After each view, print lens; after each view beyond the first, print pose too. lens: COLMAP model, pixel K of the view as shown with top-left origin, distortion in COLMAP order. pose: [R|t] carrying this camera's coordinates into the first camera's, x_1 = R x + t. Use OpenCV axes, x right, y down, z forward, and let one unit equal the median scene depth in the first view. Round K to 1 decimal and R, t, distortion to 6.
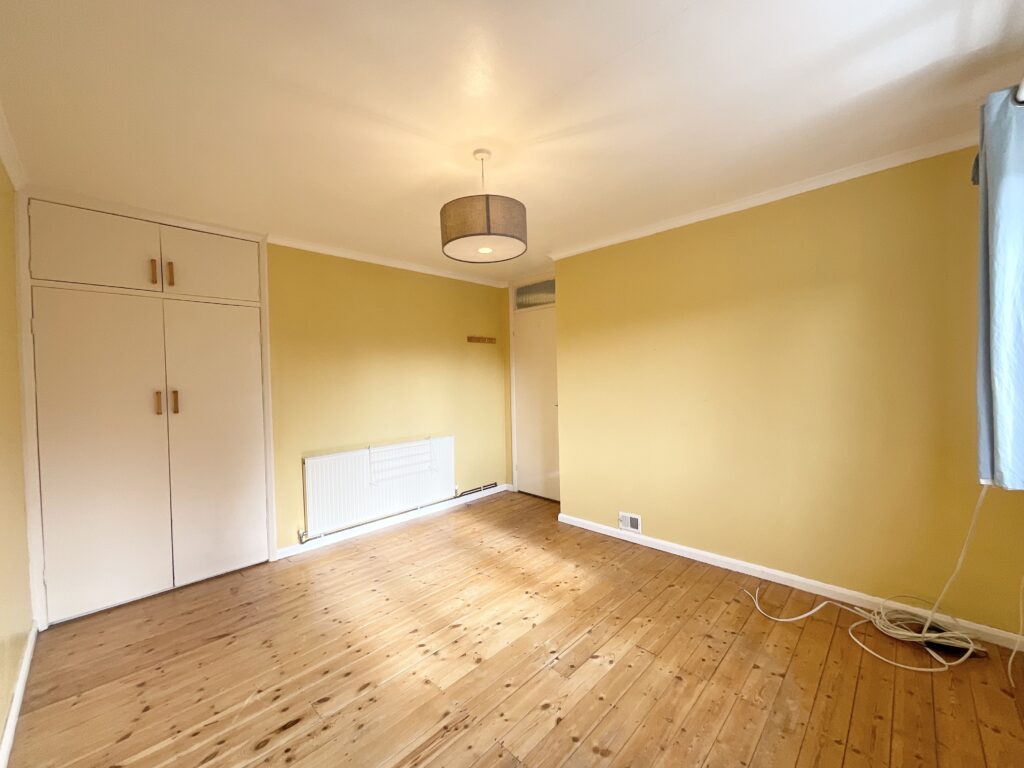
lens RADIAL K [[412.3, 0, 513.4], [0, 412.3, 386.7], [0, 0, 1]] dist [-0.000311, 0.000654]
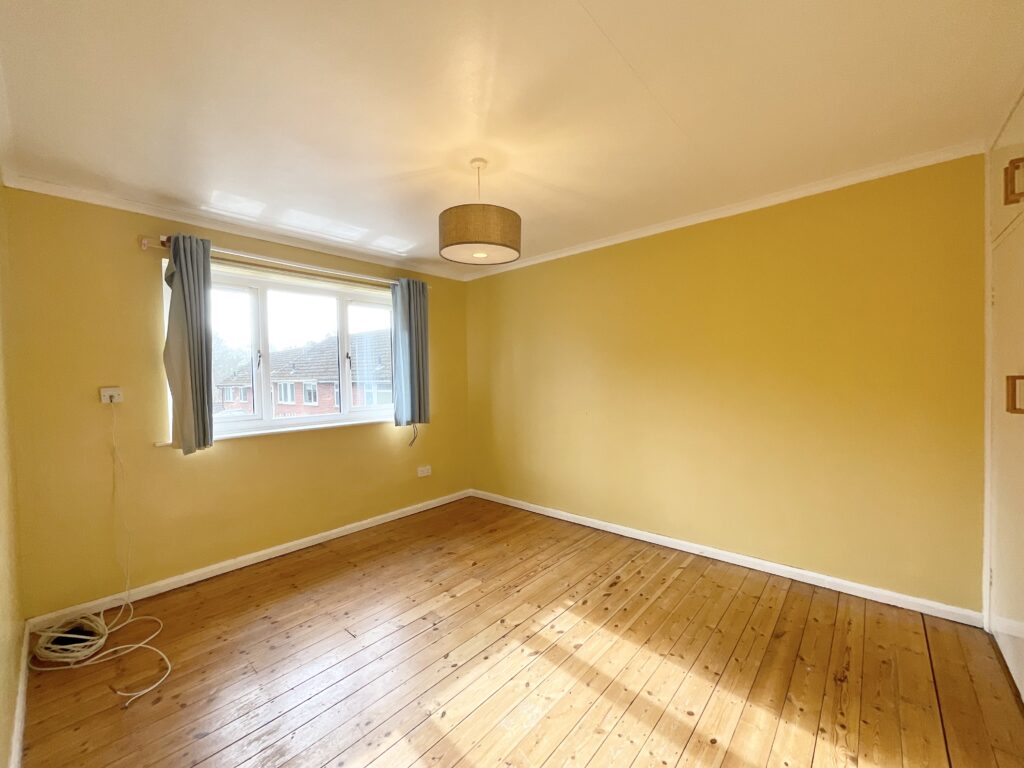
lens RADIAL K [[412.3, 0, 513.4], [0, 412.3, 386.7], [0, 0, 1]] dist [-0.000311, 0.000654]
pose [[-0.997911, 0.046483, -0.044858, -0.091194], [0.044095, 0.997630, 0.052828, -0.049556], [0.047207, 0.050740, -0.997596, 2.072585]]
